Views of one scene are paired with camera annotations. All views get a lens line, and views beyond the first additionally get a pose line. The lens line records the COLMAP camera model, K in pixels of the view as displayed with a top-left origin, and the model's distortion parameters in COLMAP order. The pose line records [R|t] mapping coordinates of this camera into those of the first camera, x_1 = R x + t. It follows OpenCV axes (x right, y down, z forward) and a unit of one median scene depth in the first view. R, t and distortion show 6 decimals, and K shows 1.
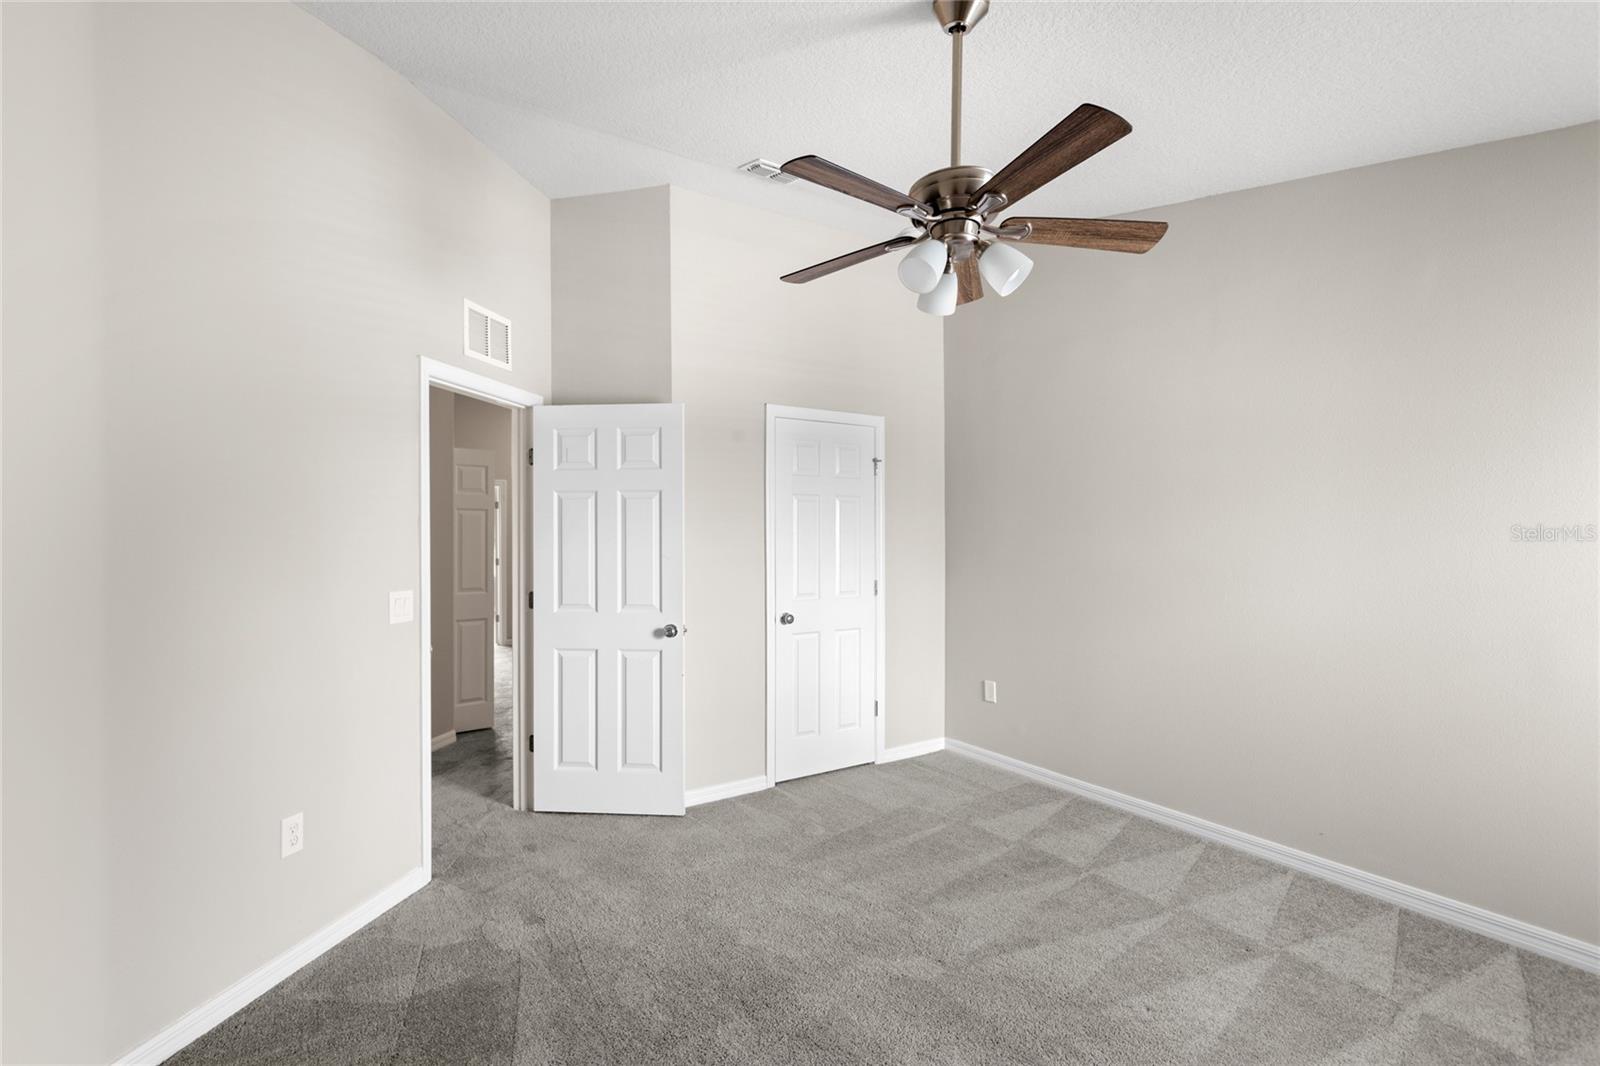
lens RADIAL K [[740.5, 0, 794.1], [0, 740.5, 538.8], [0, 0, 1]] dist [0.010242, 0.000015]
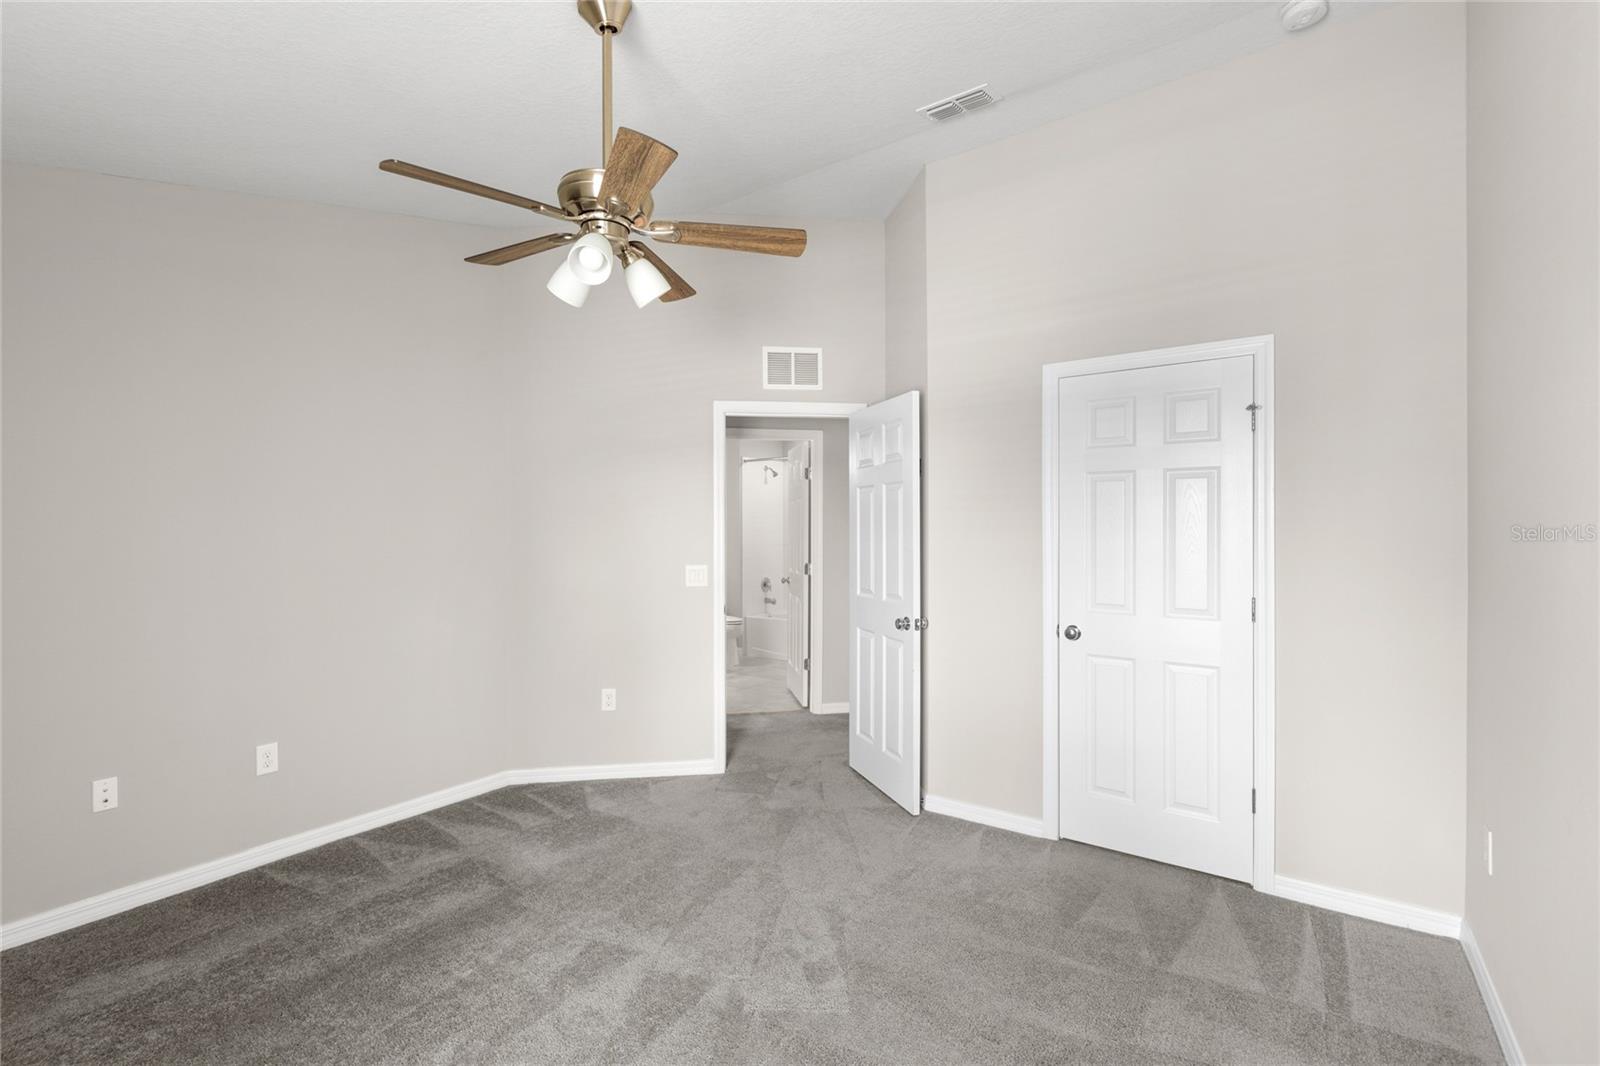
lens RADIAL K [[740.5, 0, 795.4], [0, 740.5, 527.1], [0, 0, 1]] dist [0.010242, 0.000015]
pose [[0.360134, 0.002580, -0.932897, 0.615138], [-0.001855, 0.999996, 0.002050, -0.004921], [0.932899, 0.000992, 0.360138, 0.447001]]
